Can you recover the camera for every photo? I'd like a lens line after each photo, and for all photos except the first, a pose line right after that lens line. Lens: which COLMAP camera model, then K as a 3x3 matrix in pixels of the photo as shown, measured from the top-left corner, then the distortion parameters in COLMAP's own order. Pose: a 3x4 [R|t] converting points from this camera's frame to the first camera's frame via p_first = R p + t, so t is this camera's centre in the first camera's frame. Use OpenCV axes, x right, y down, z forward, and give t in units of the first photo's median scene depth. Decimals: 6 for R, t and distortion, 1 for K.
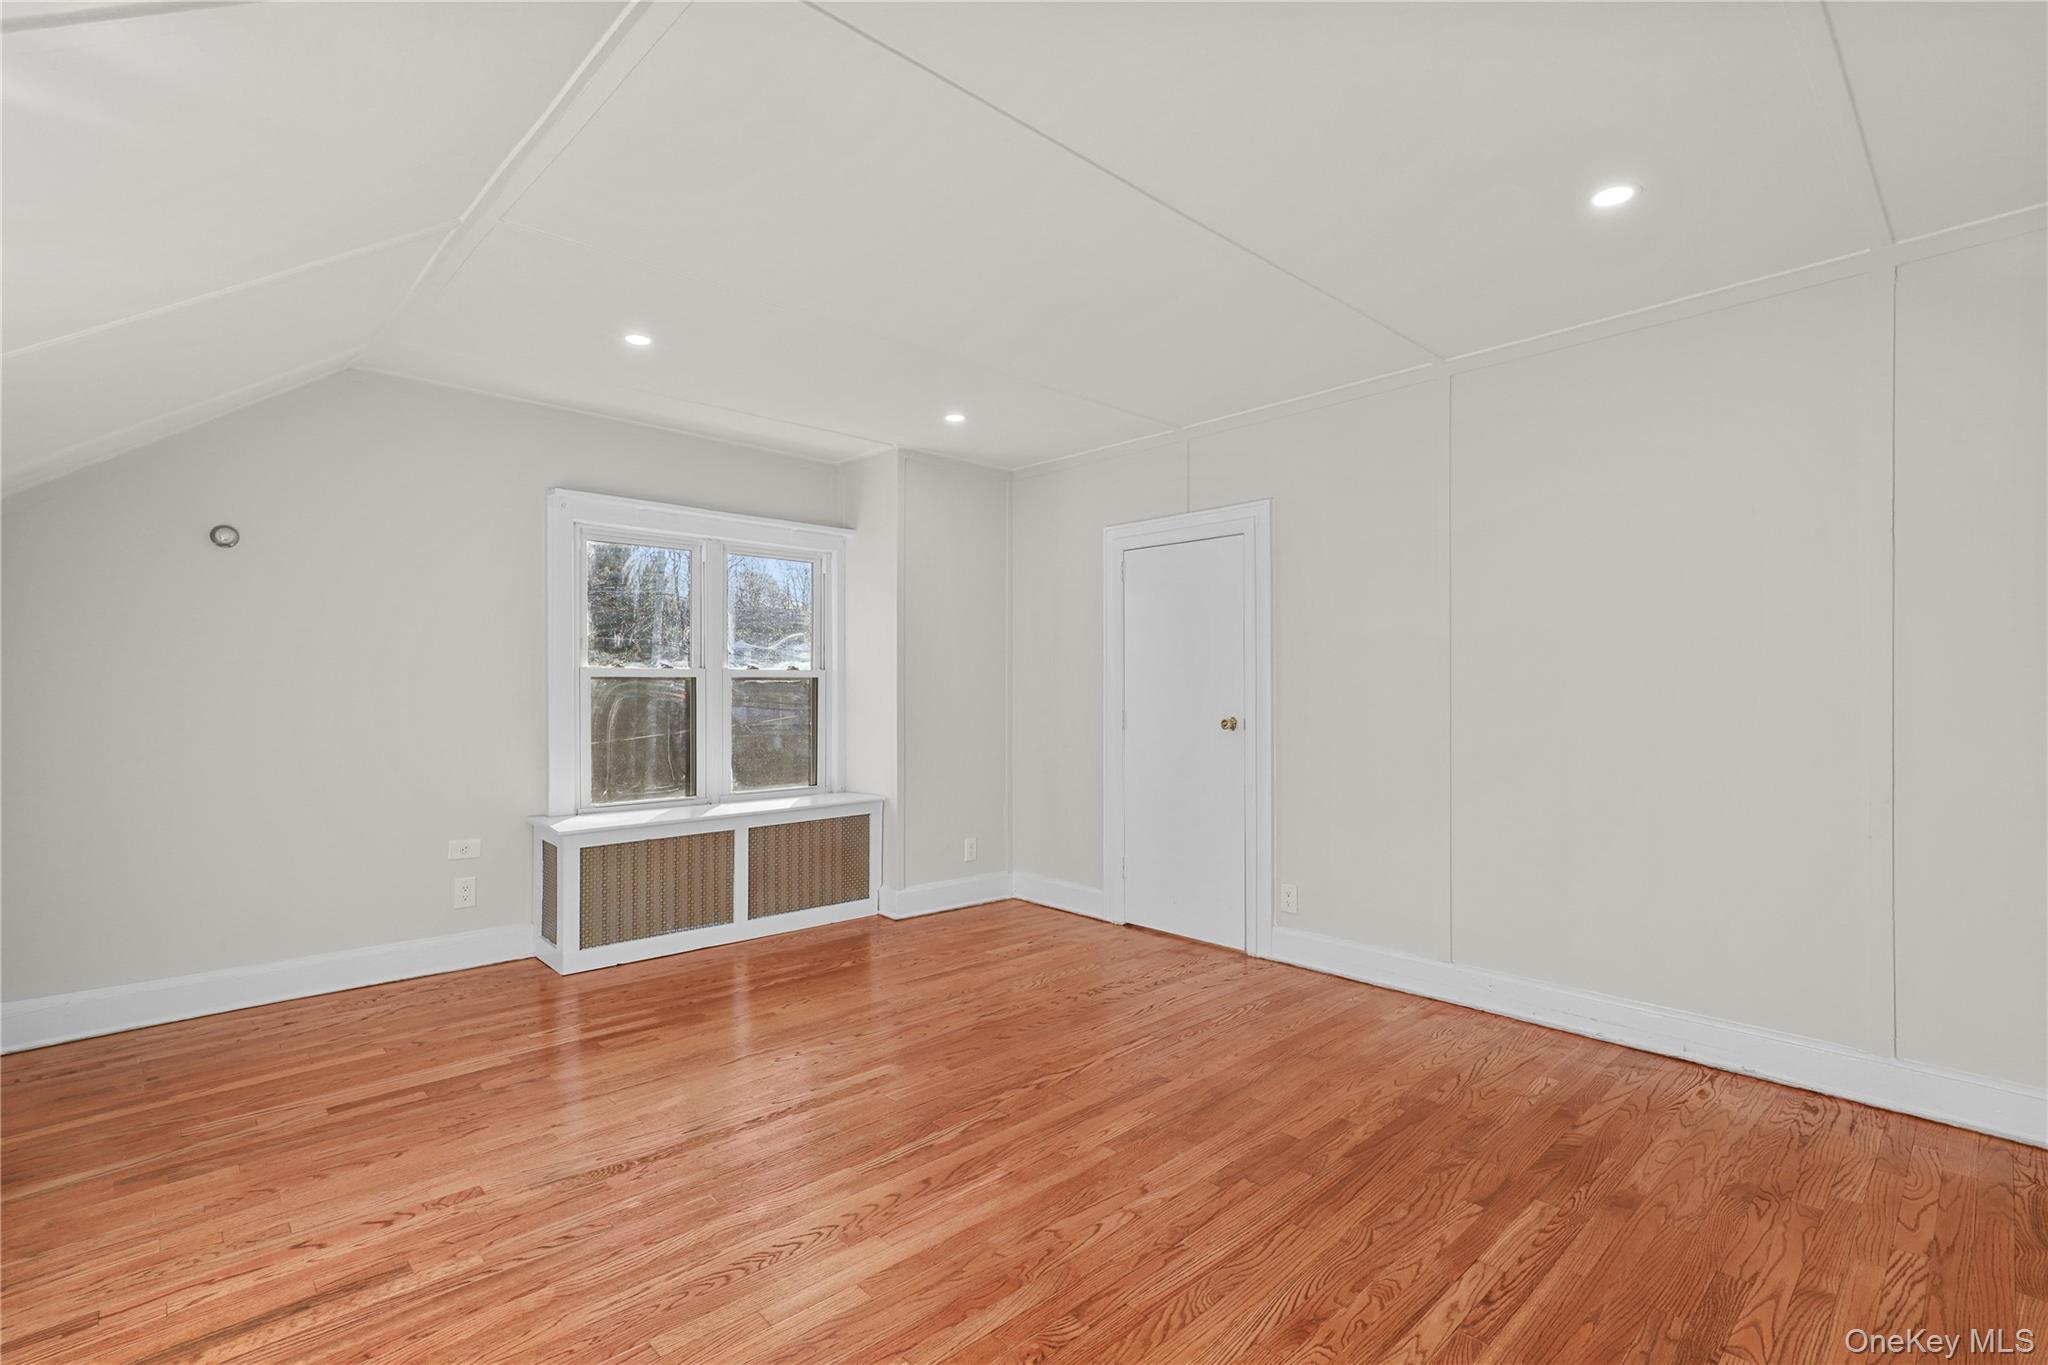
lens RADIAL K [[951.5, 0, 1021.0], [0, 951.5, 689.8], [0, 0, 1]] dist [-0.010577, 0.001156]
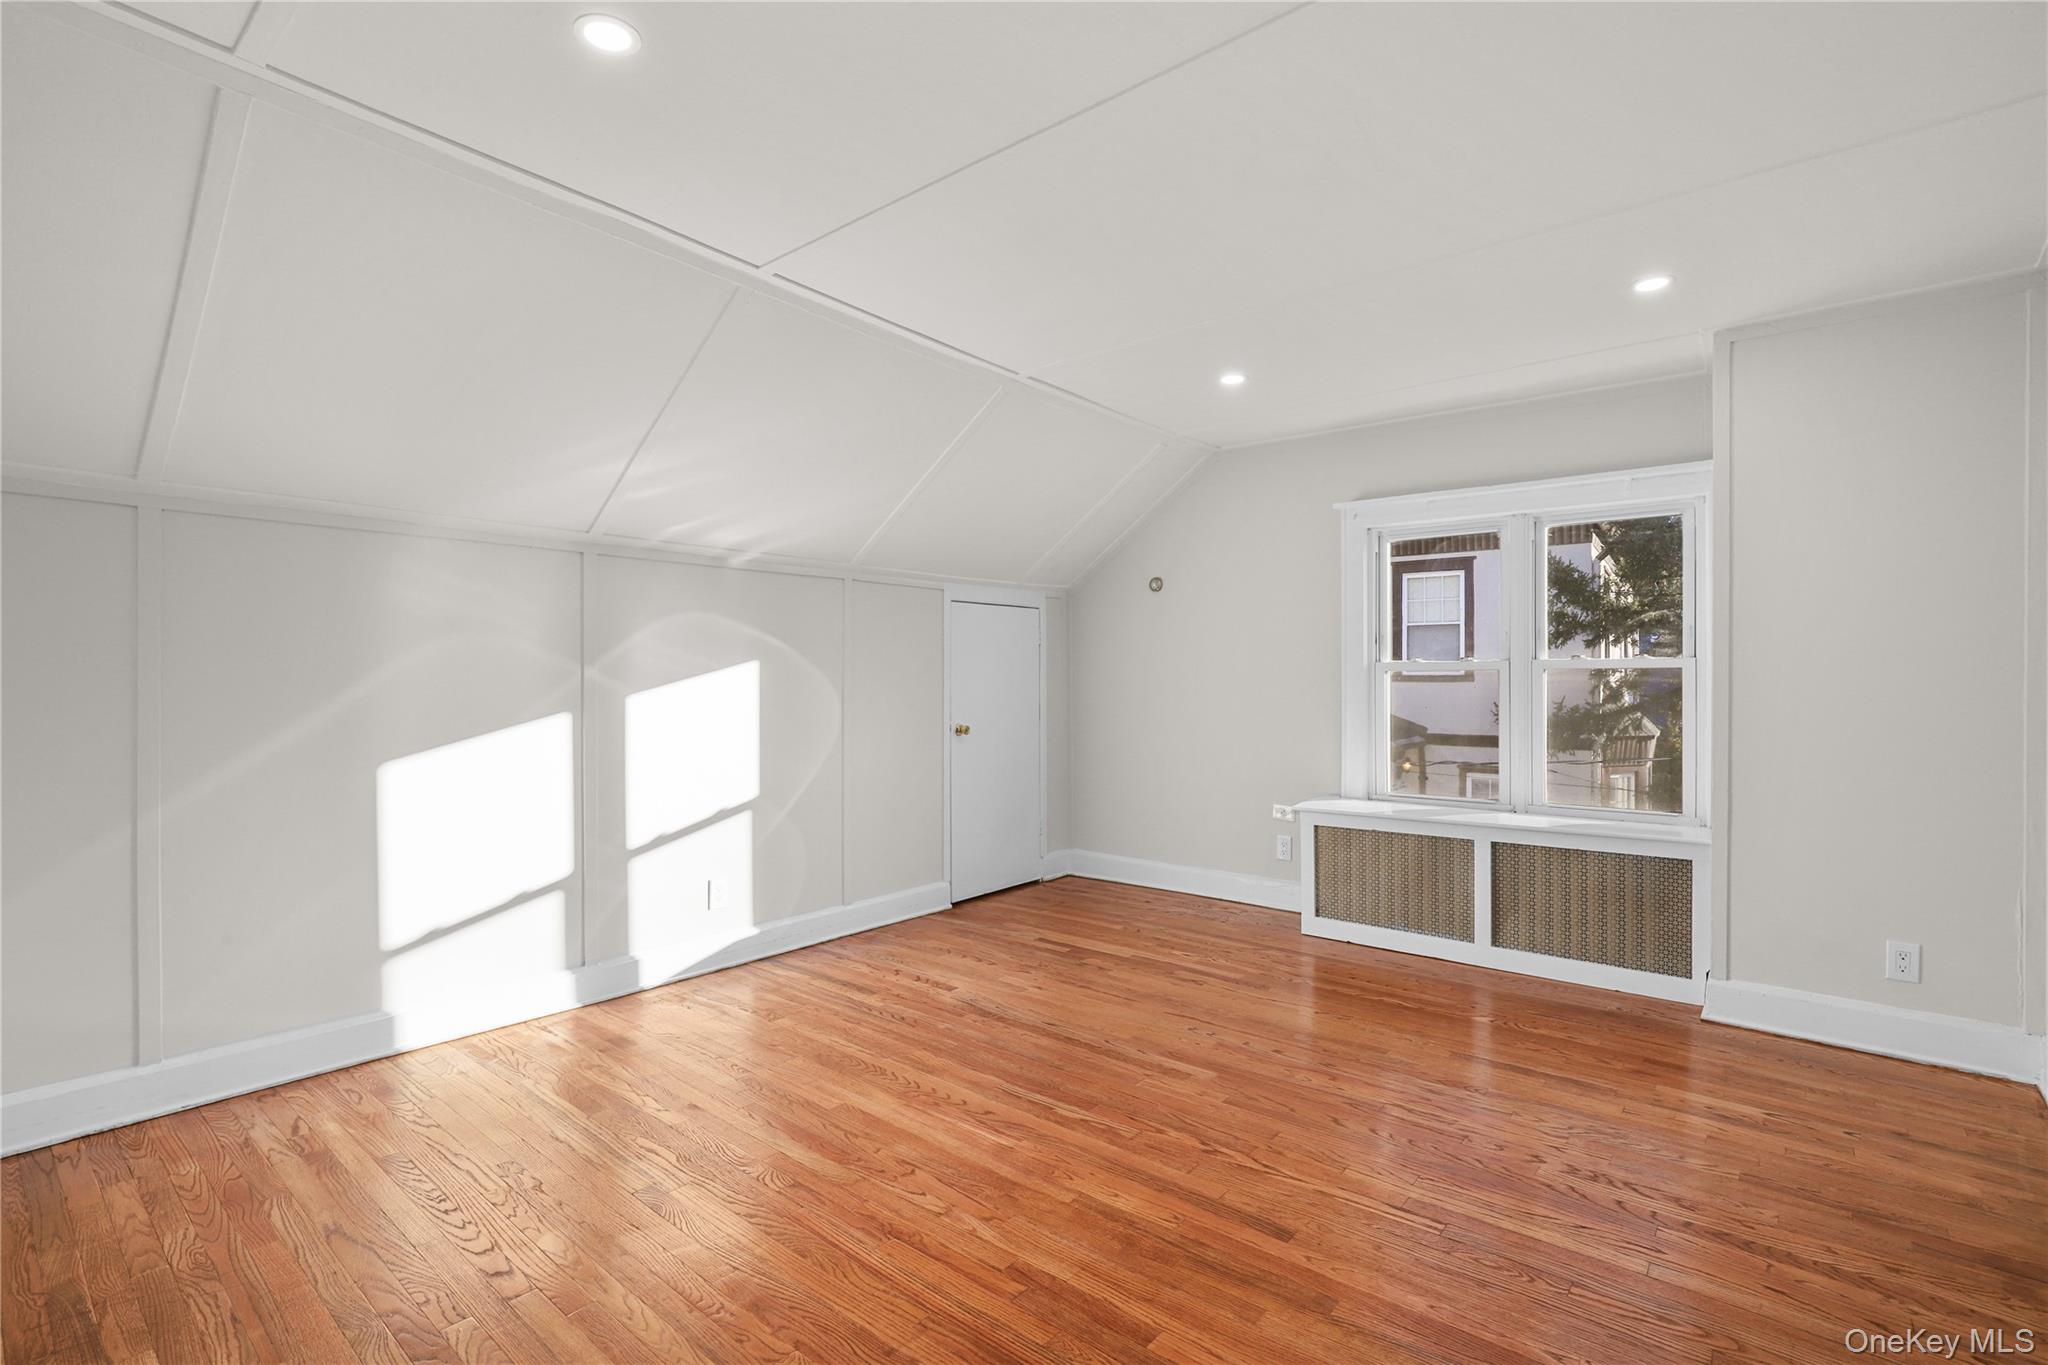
lens RADIAL K [[951.0, 0, 1024.0], [0, 951.0, 682.5], [0, 0, 1]] dist [-0.032489, 0.000053]
pose [[0.112932, 0.006830, -0.993579, 0.757682], [-0.005851, 0.999964, 0.006209, -0.009714], [0.993585, 0.005112, 0.112968, 0.659584]]
